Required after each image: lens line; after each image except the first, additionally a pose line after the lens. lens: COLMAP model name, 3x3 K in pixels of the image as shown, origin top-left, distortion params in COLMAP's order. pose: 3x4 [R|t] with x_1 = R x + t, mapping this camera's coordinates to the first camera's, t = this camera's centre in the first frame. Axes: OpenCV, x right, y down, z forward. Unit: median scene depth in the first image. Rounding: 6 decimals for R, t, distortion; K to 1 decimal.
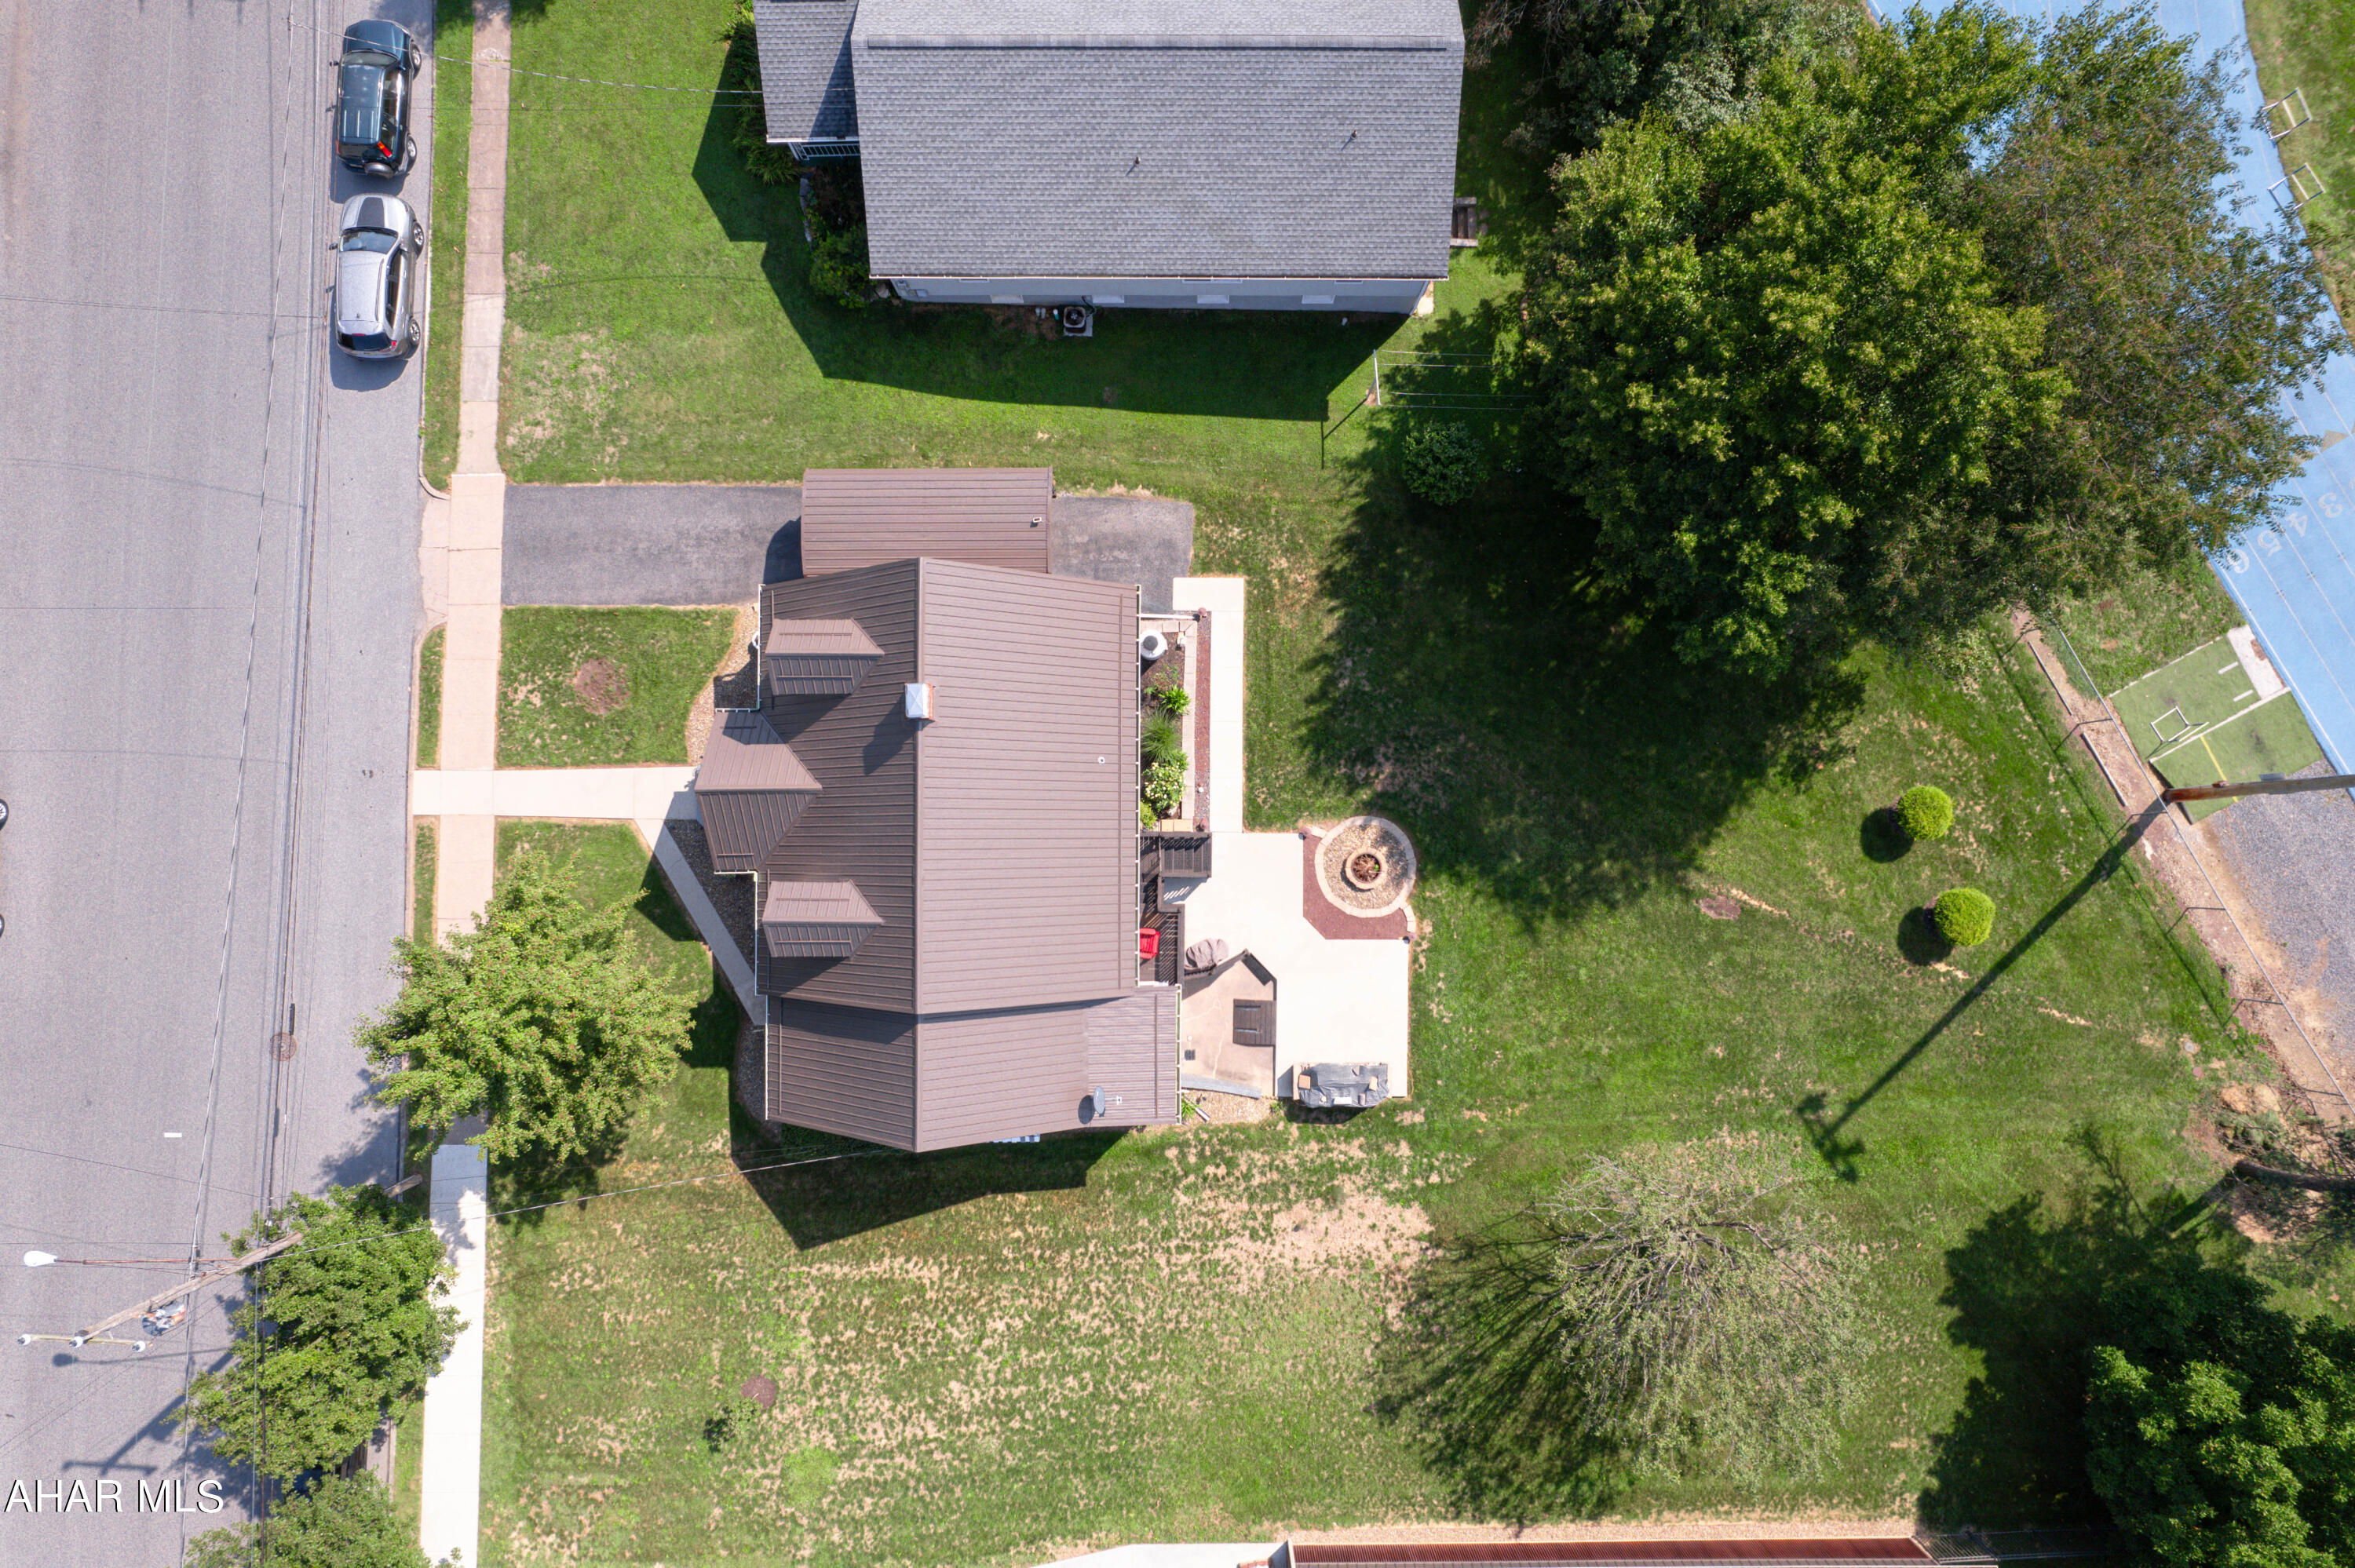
lens RADIAL K [[1508.1, 0, 1177.9], [0, 1508.1, 783.4], [0, 0, 1]] dist [-0.068163, 0.059883]
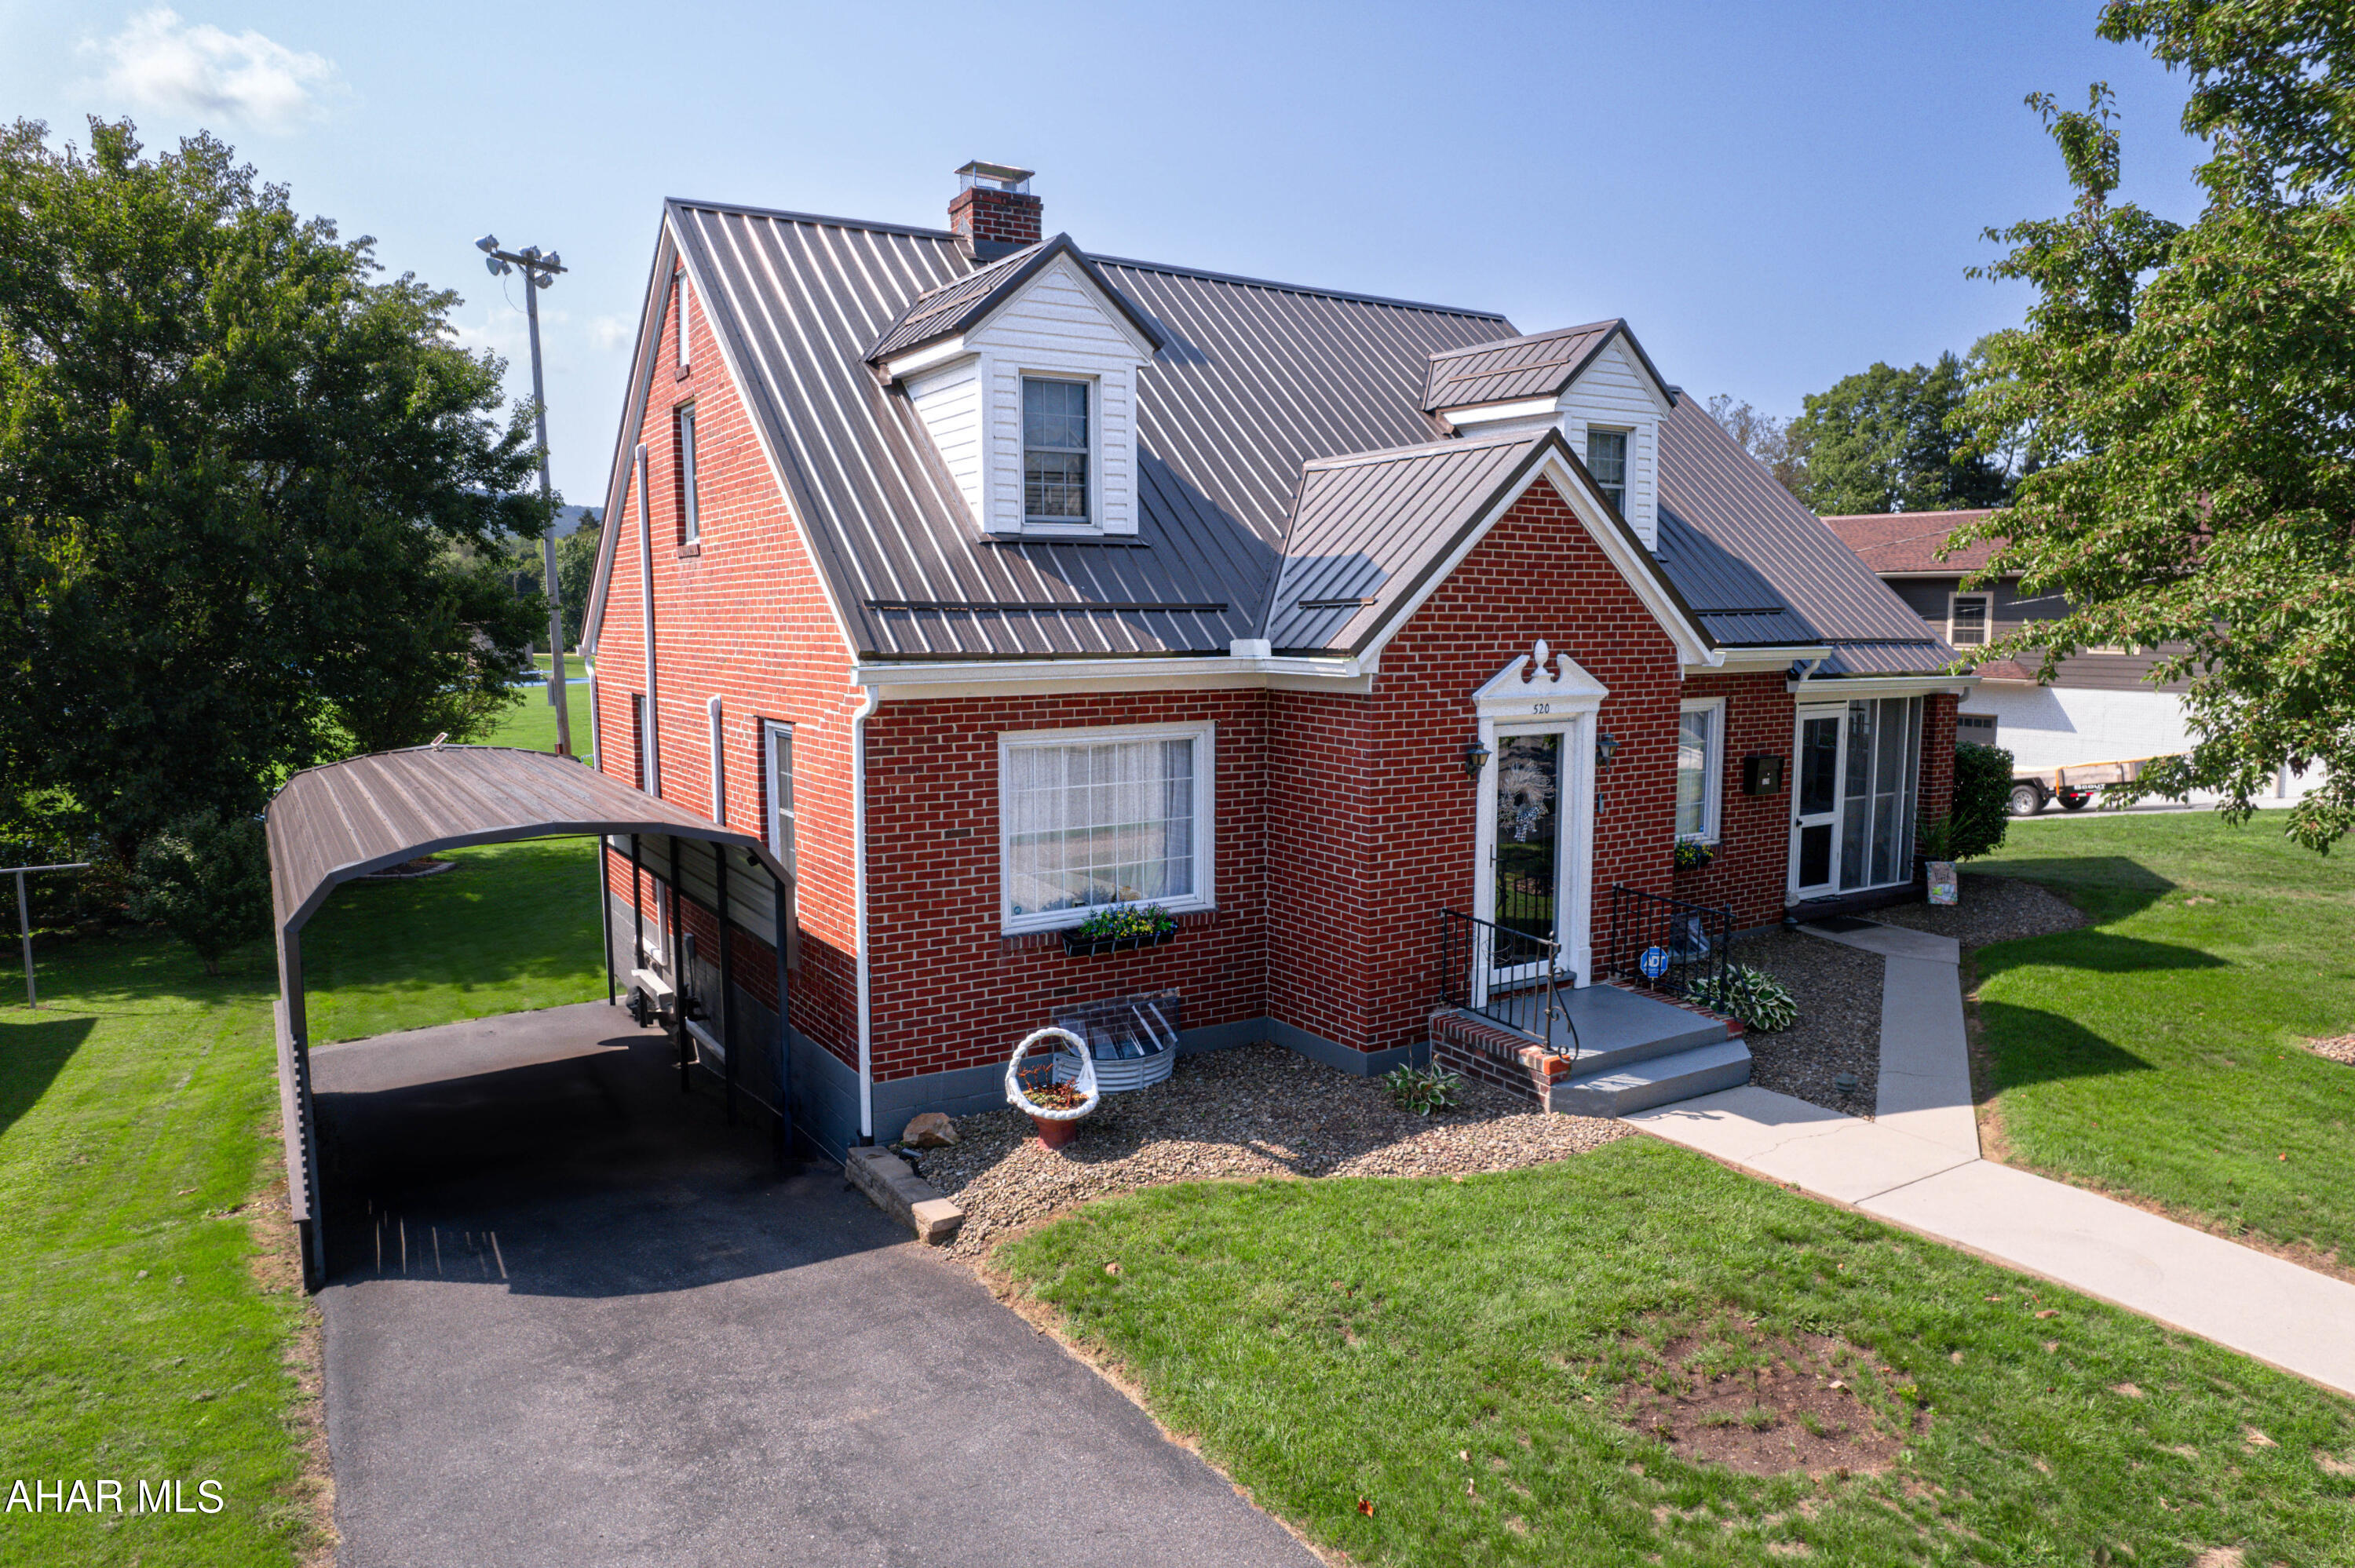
lens RADIAL K [[1508.1, 0, 1178.3], [0, 1508.1, 787.7], [0, 0, 1]] dist [-0.068163, 0.059883]
pose [[-0.538224, -0.097090, 0.837191, -0.476235], [0.842577, -0.039051, 0.537158, -0.206827], [-0.019460, 0.994509, 0.102824, 0.901193]]
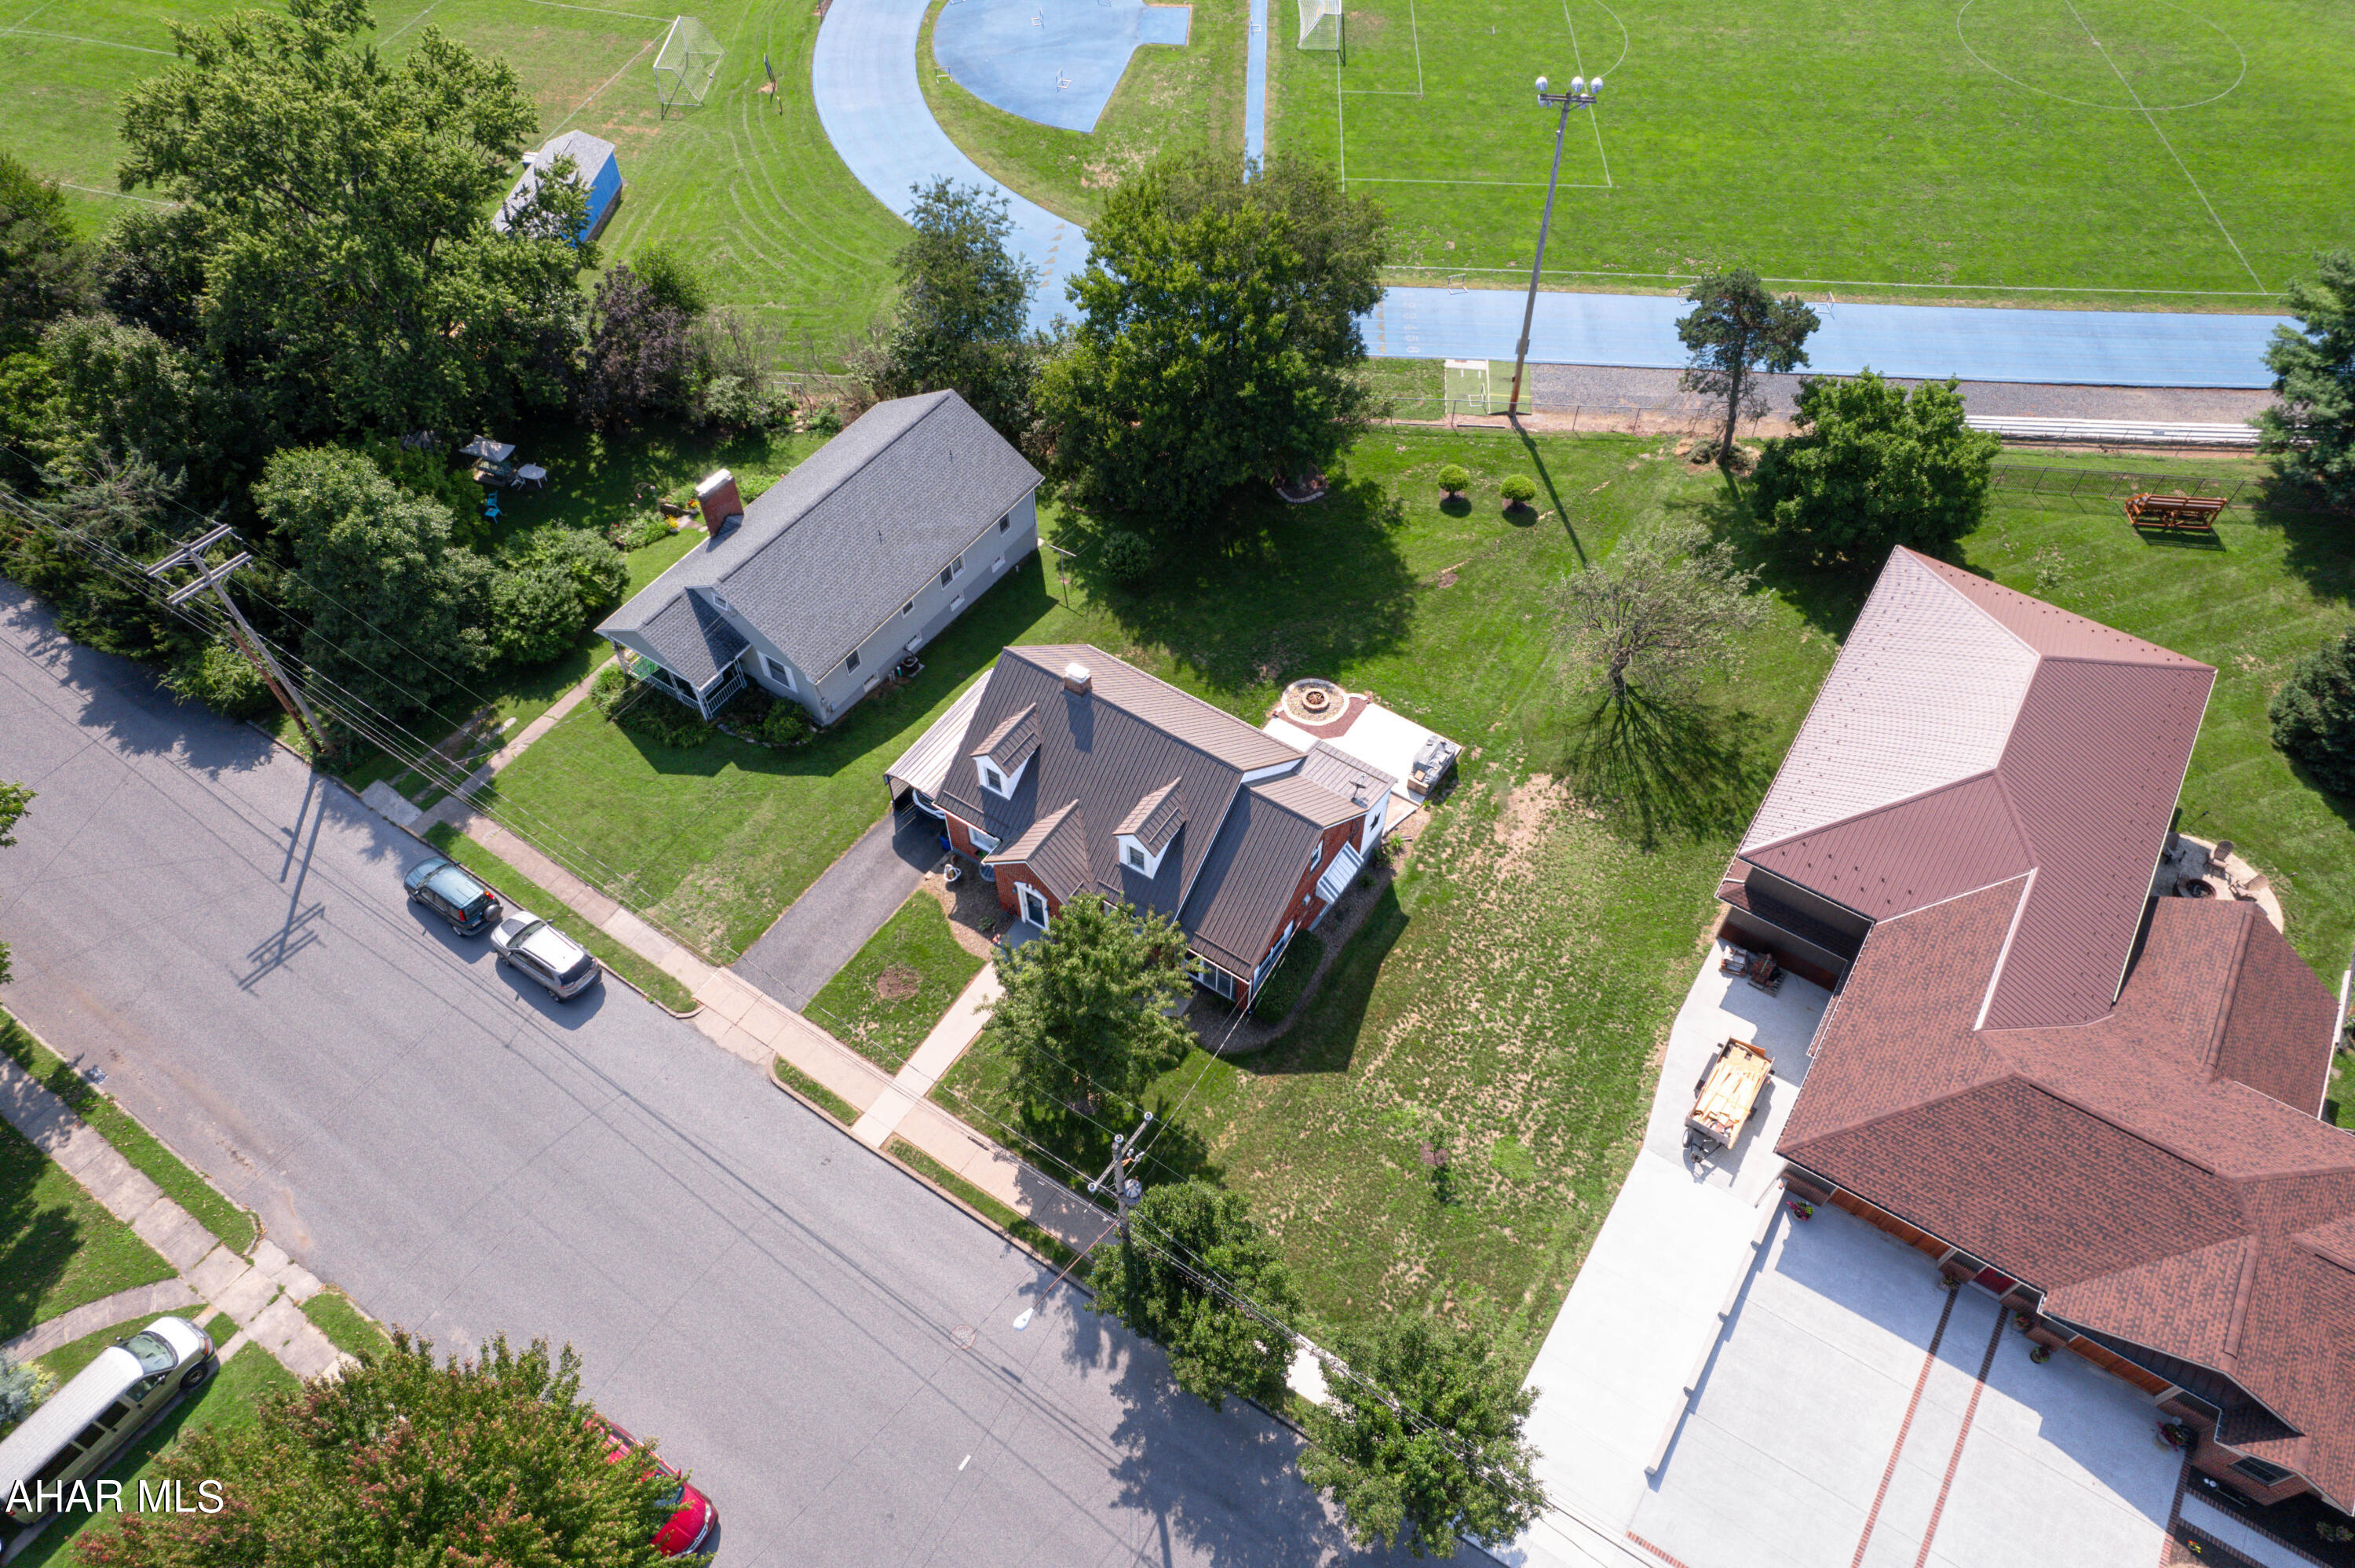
lens RADIAL K [[1508.1, 0, 1177.9], [0, 1508.1, 786.3], [0, 0, 1]] dist [-0.068163, 0.059883]
pose [[0.552848, -0.654049, 0.516313, -0.803202], [0.832971, 0.450708, -0.320969, 0.474520], [-0.022777, 0.607521, 0.793977, -0.148800]]
